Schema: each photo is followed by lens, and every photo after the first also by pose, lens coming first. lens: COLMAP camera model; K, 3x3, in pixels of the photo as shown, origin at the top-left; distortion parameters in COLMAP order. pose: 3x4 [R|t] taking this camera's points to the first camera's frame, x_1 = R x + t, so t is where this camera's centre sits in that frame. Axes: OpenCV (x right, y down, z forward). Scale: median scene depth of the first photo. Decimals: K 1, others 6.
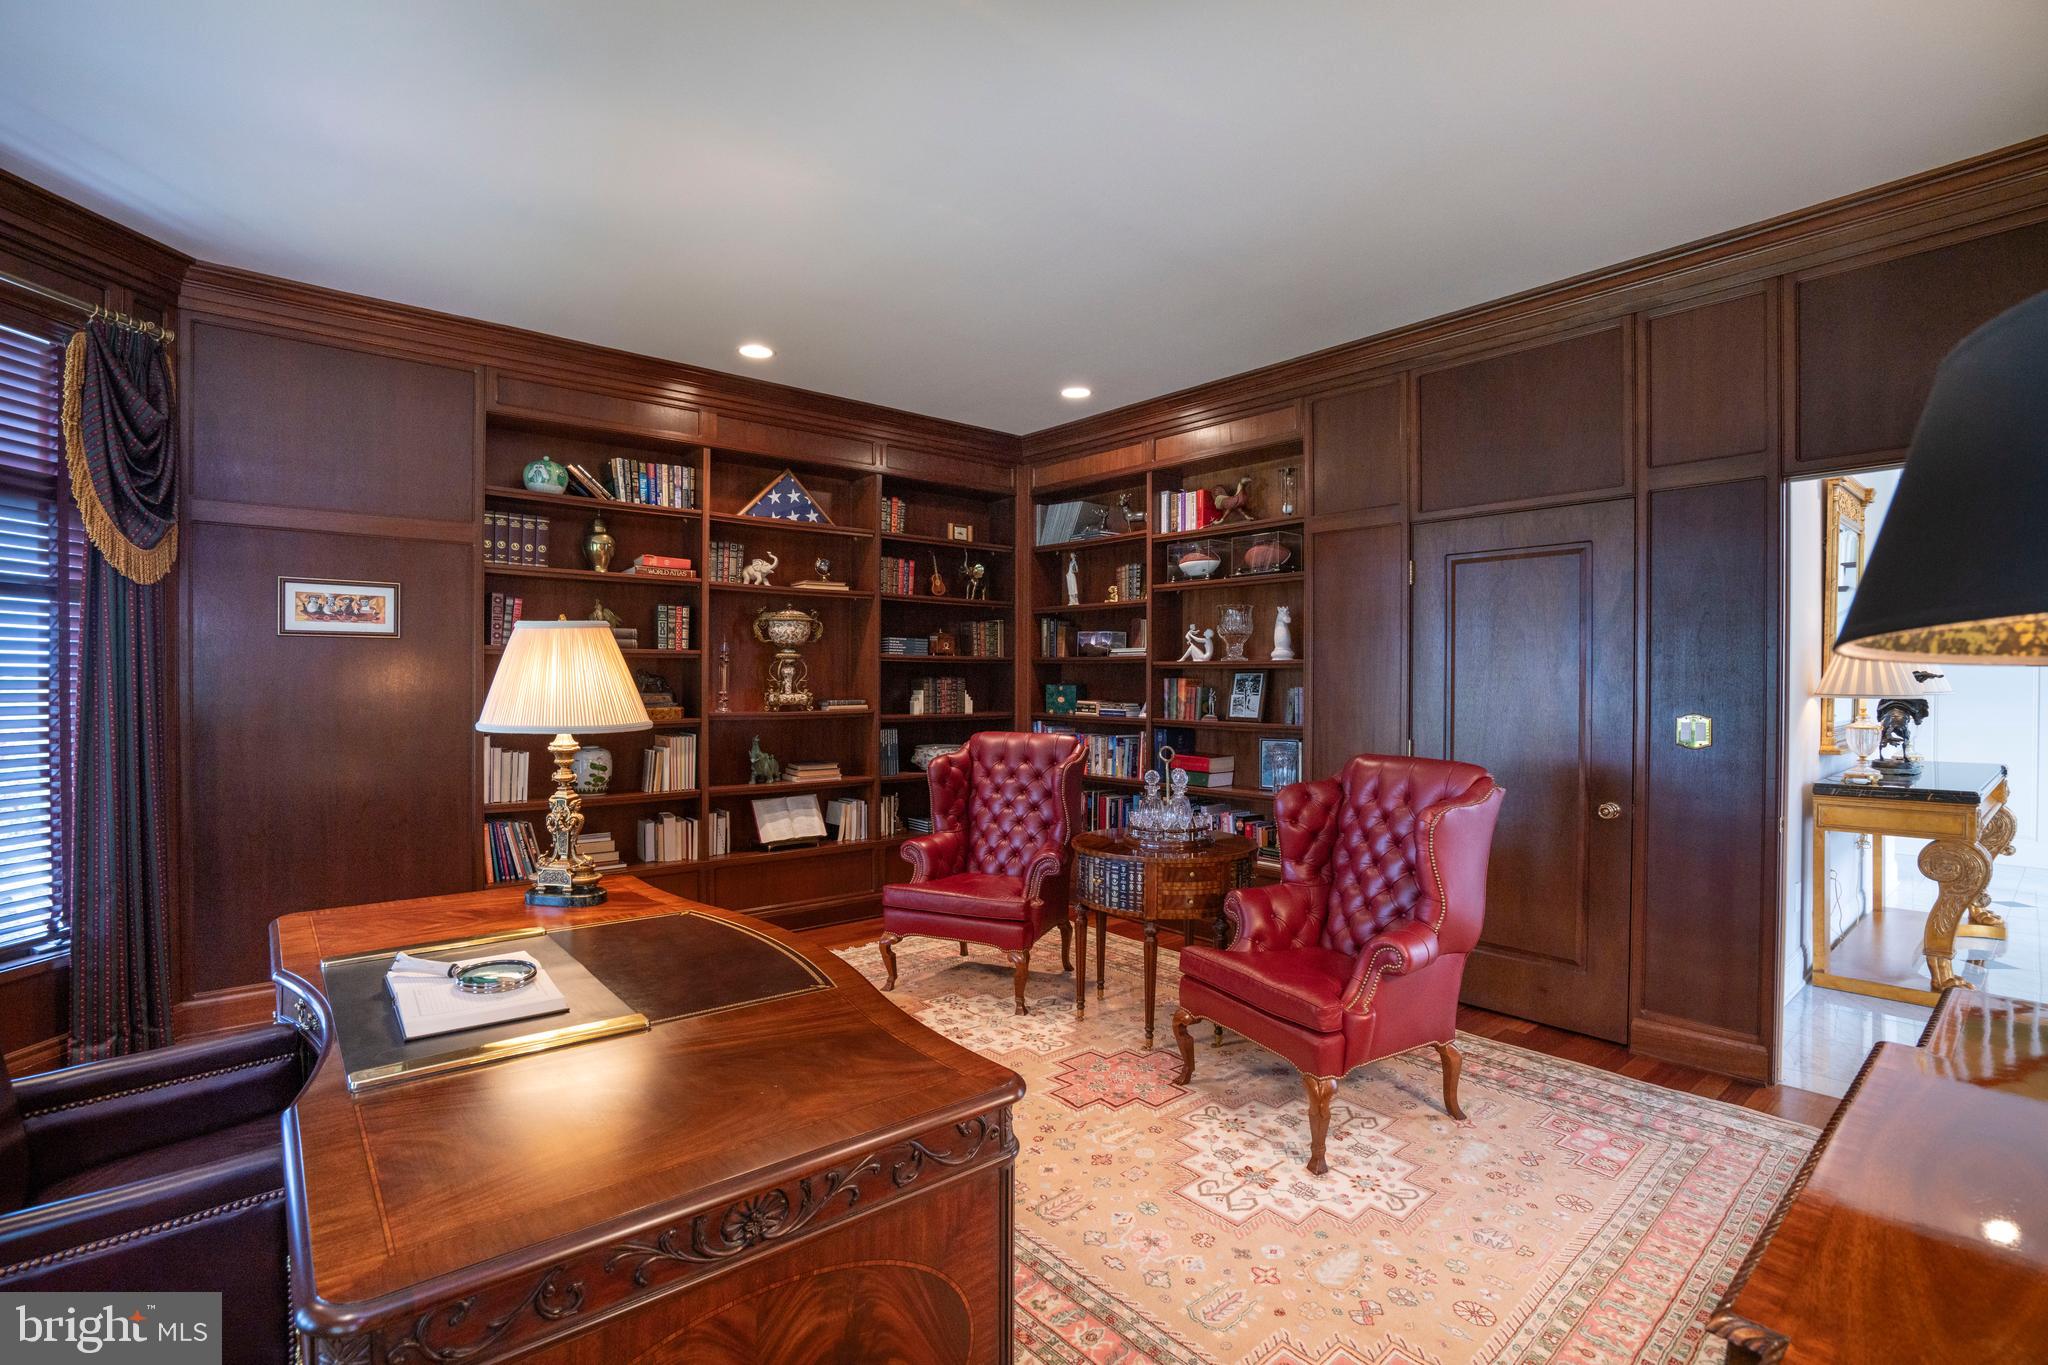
lens RADIAL K [[942.6, 0, 1017.7], [0, 942.6, 685.2], [0, 0, 1]] dist [-0.061253, 0.016677]
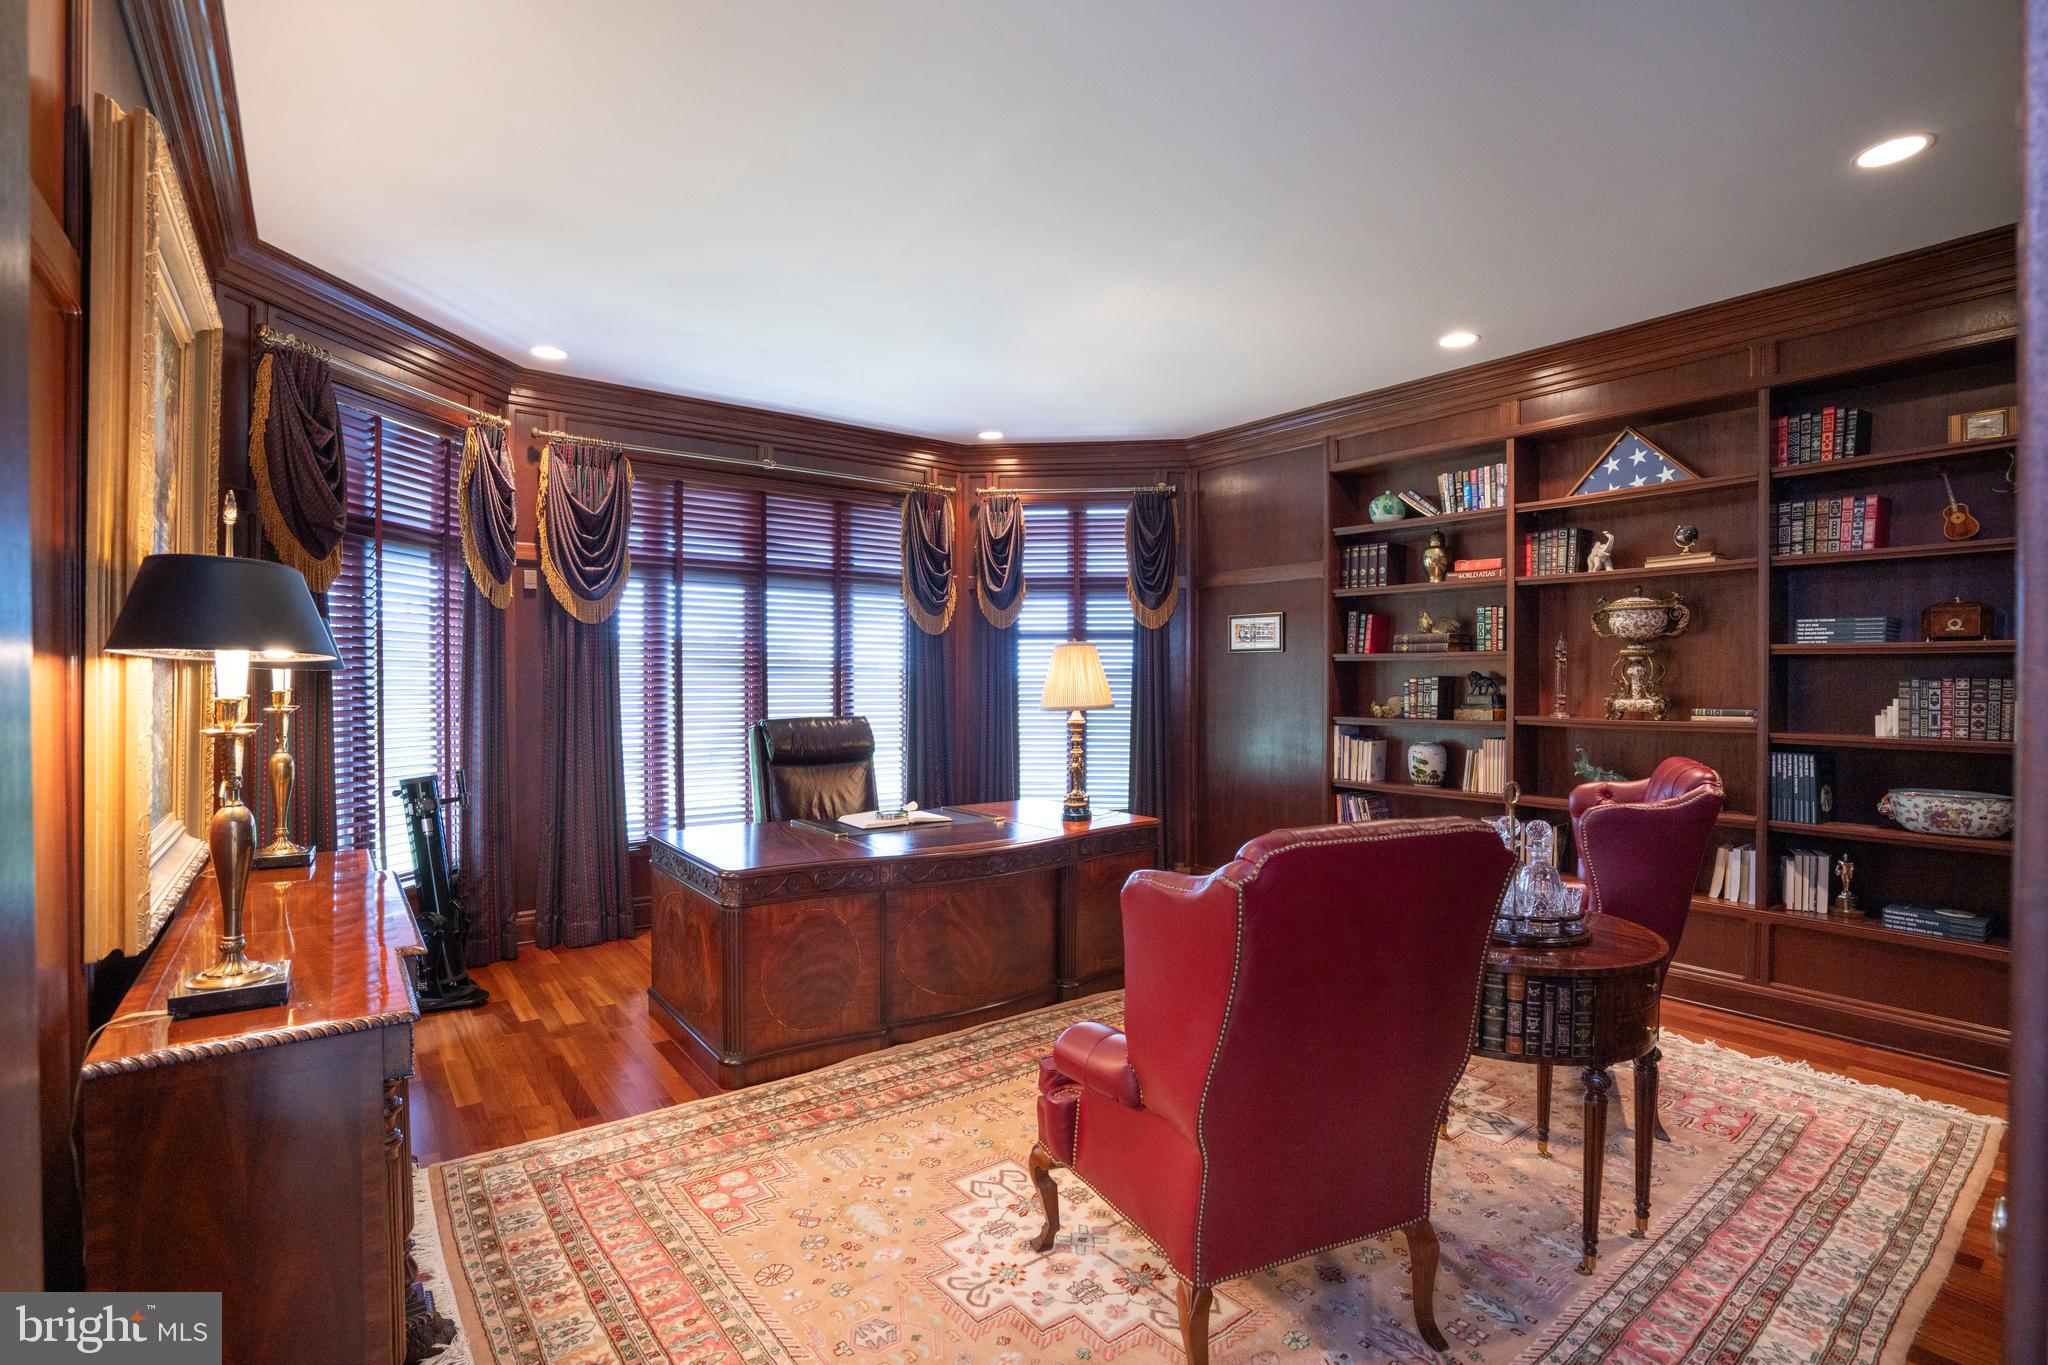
lens RADIAL K [[942.6, 0, 1017.7], [0, 942.6, 685.2], [0, 0, 1]] dist [-0.061253, 0.016677]
pose [[-0.056619, 0.004379, -0.998386, 0.637793], [-0.007906, 0.999957, 0.004834, -0.002536], [0.998365, 0.008167, -0.056582, 0.549453]]
